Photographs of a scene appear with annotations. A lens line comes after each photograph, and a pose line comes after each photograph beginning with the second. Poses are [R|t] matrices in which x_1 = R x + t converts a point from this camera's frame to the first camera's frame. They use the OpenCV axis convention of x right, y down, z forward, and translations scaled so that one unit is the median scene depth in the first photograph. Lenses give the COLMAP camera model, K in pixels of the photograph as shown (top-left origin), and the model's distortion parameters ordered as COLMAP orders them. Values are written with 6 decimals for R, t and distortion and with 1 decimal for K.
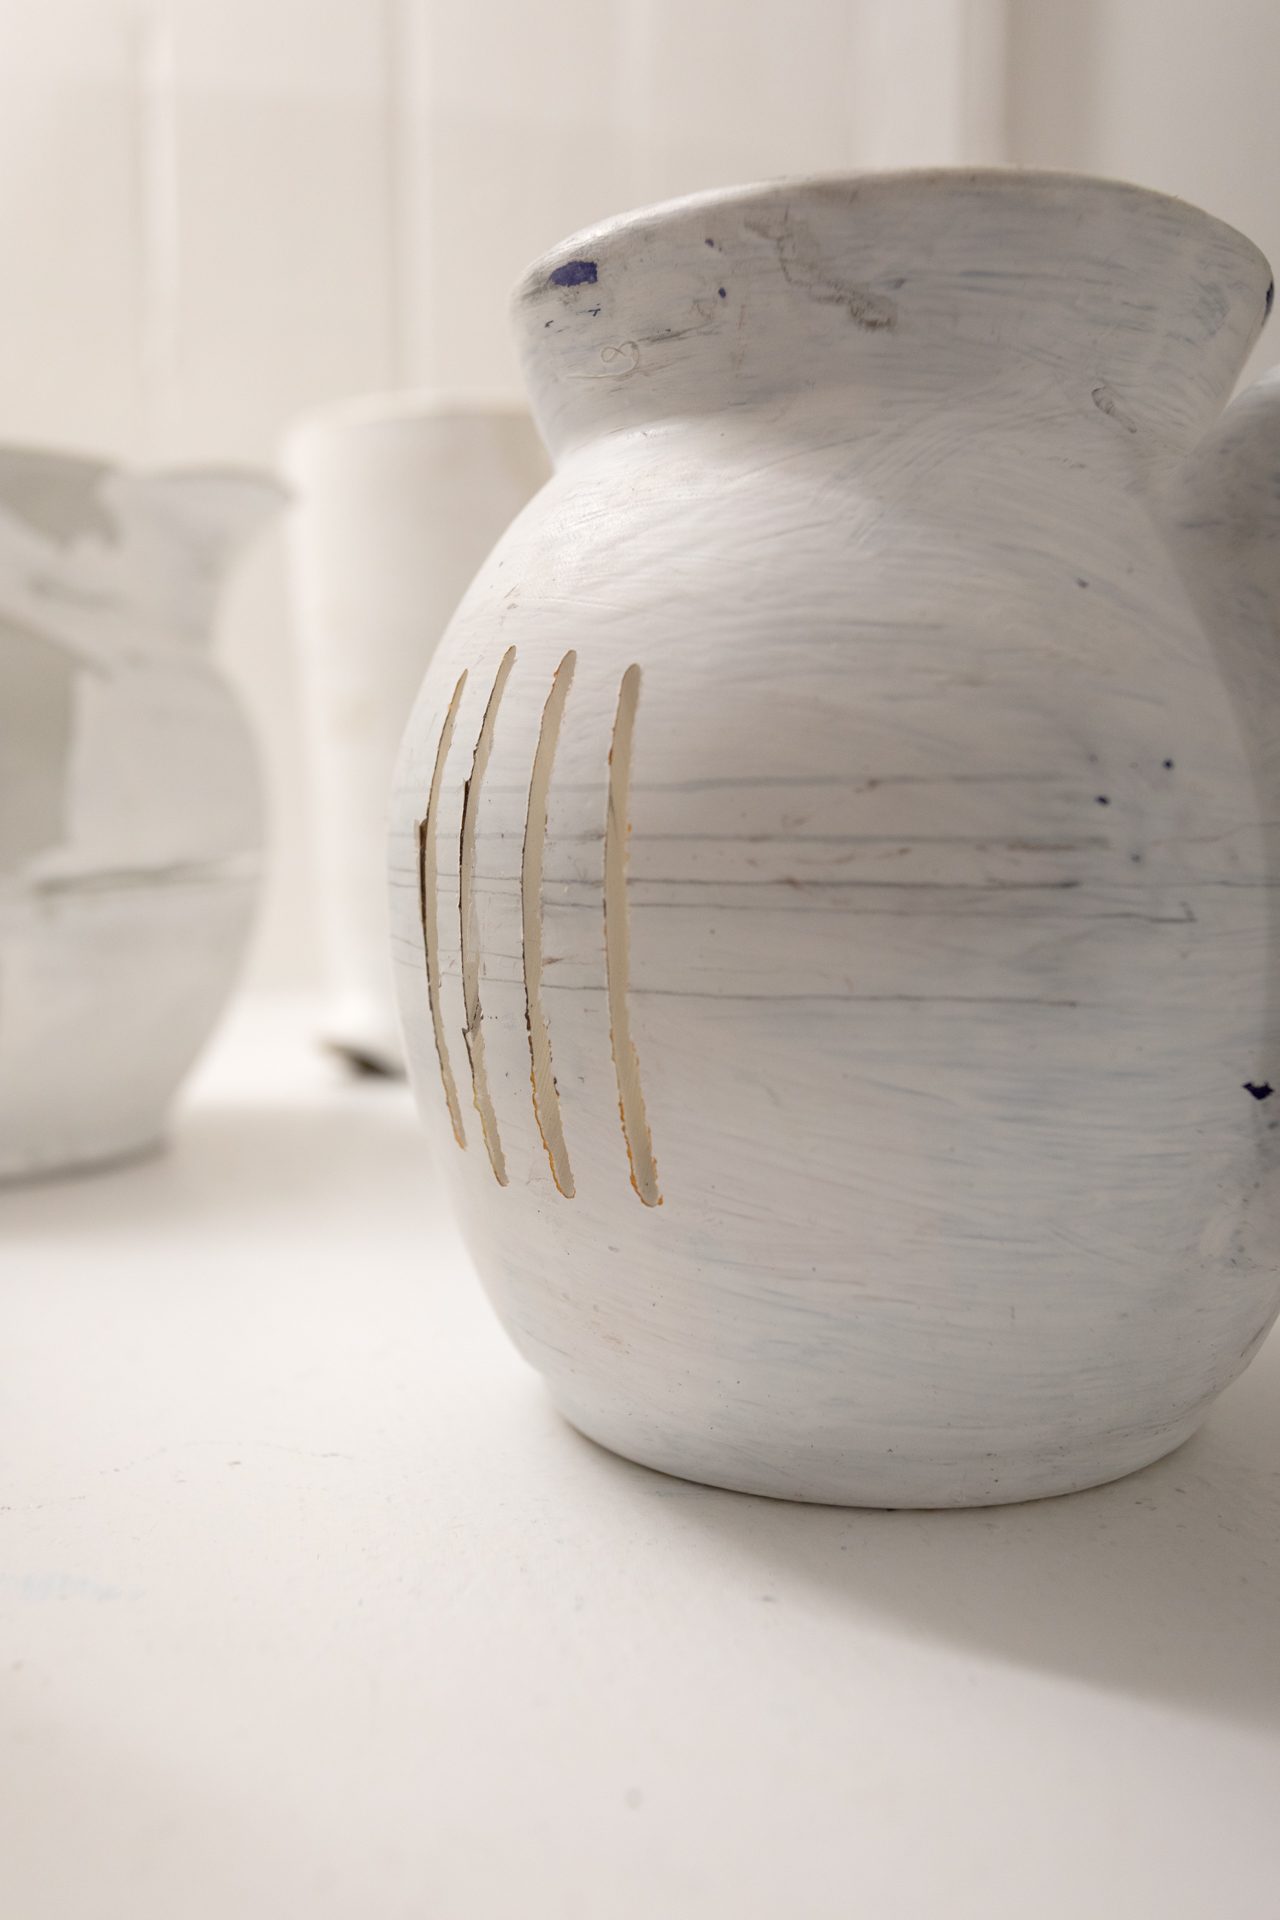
lens RADIAL K [[1811.1, 0, 640.0], [0, 1811.1, 960.0], [0, 0, 1]] dist [-0.004855, 0.000175]
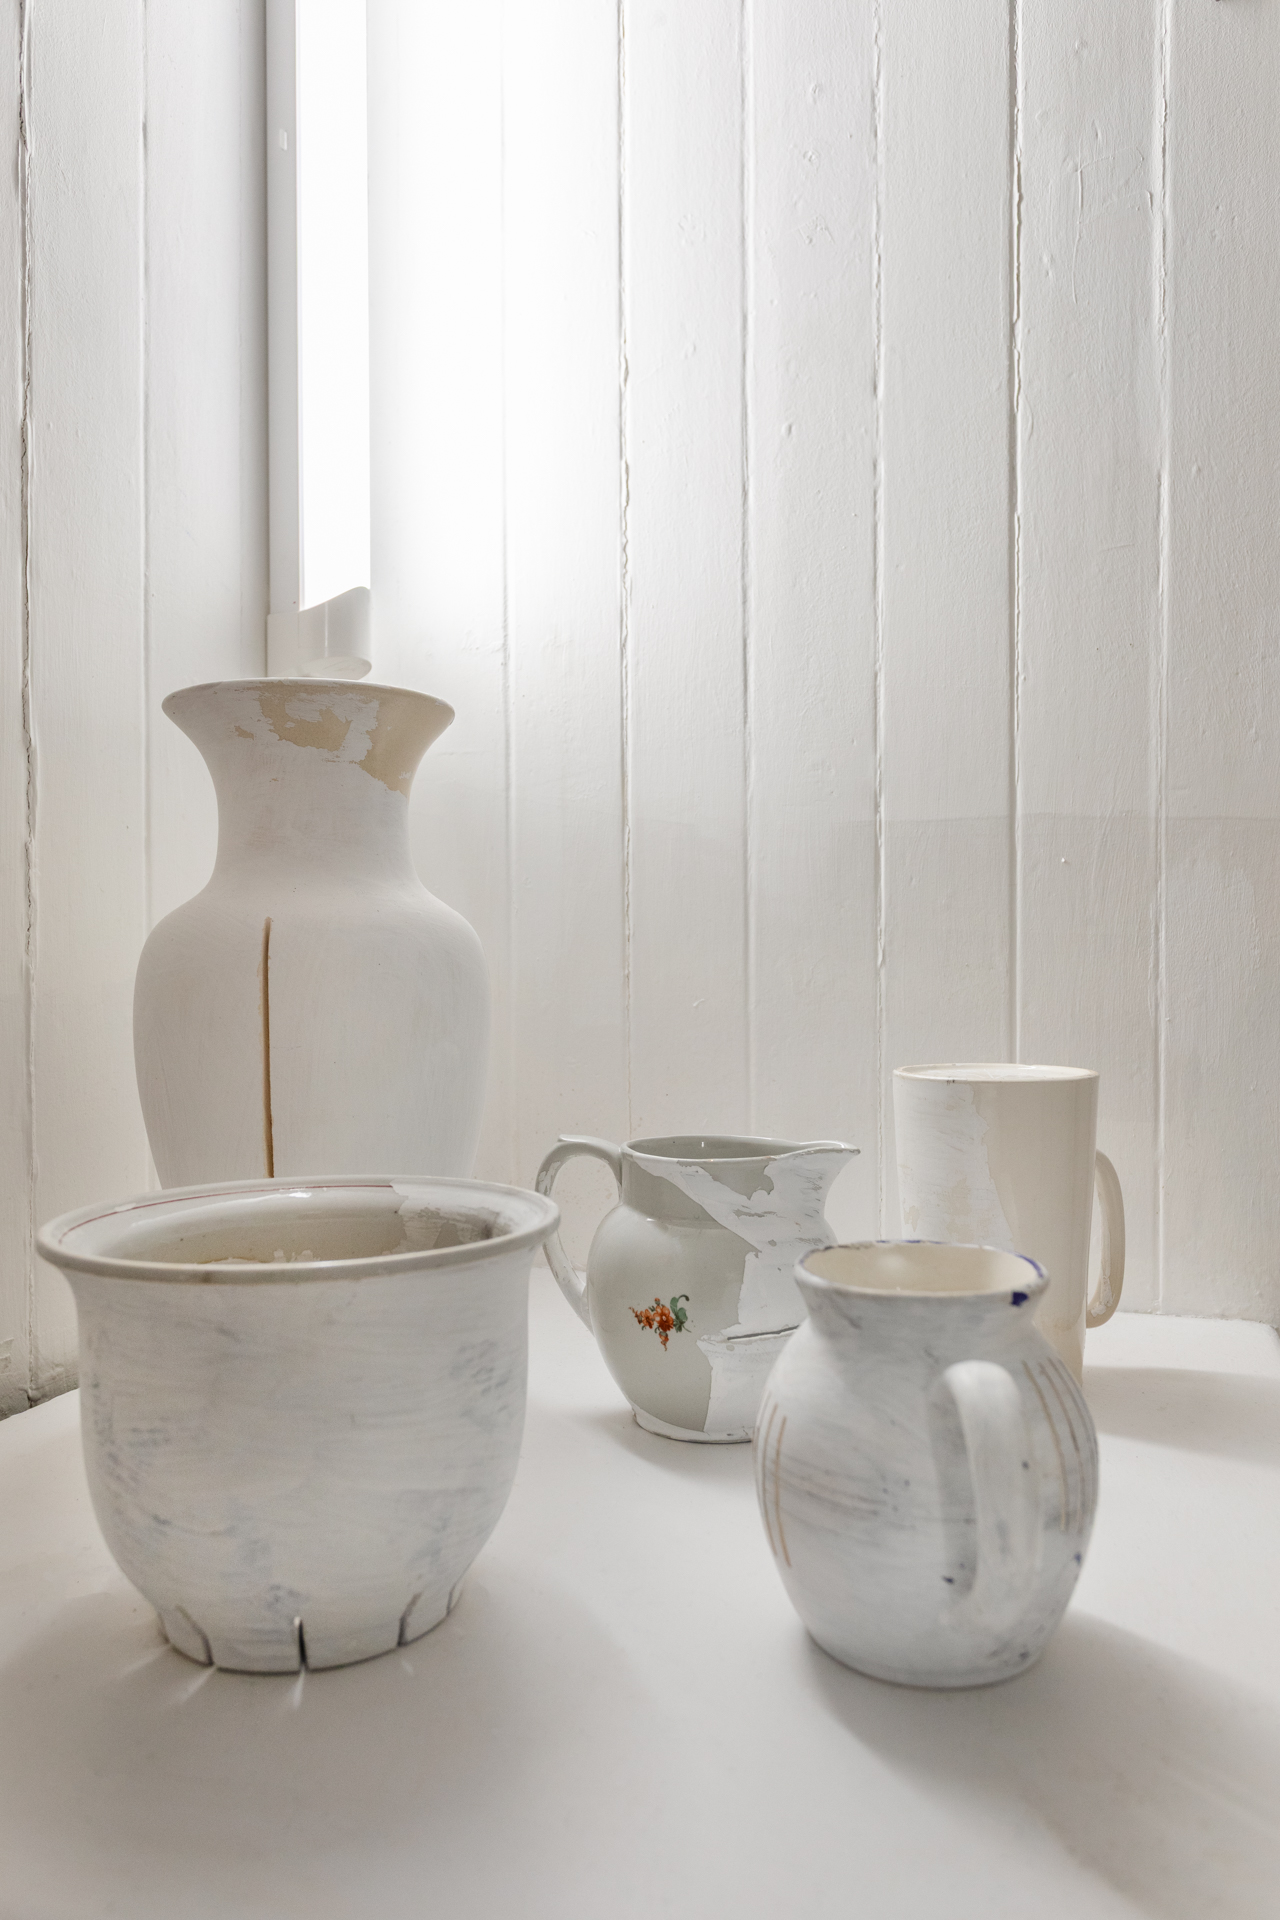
lens RADIAL K [[1320.1, 0, 640.0], [0, 1320.1, 960.0], [0, 0, 1]] dist [0.000248, -0.000087]
pose [[0.851967, 0.001892, -0.523592, 1.115222], [-0.061220, 0.993495, -0.096023, -0.787229], [0.520004, 0.113863, 0.846541, -1.476860]]
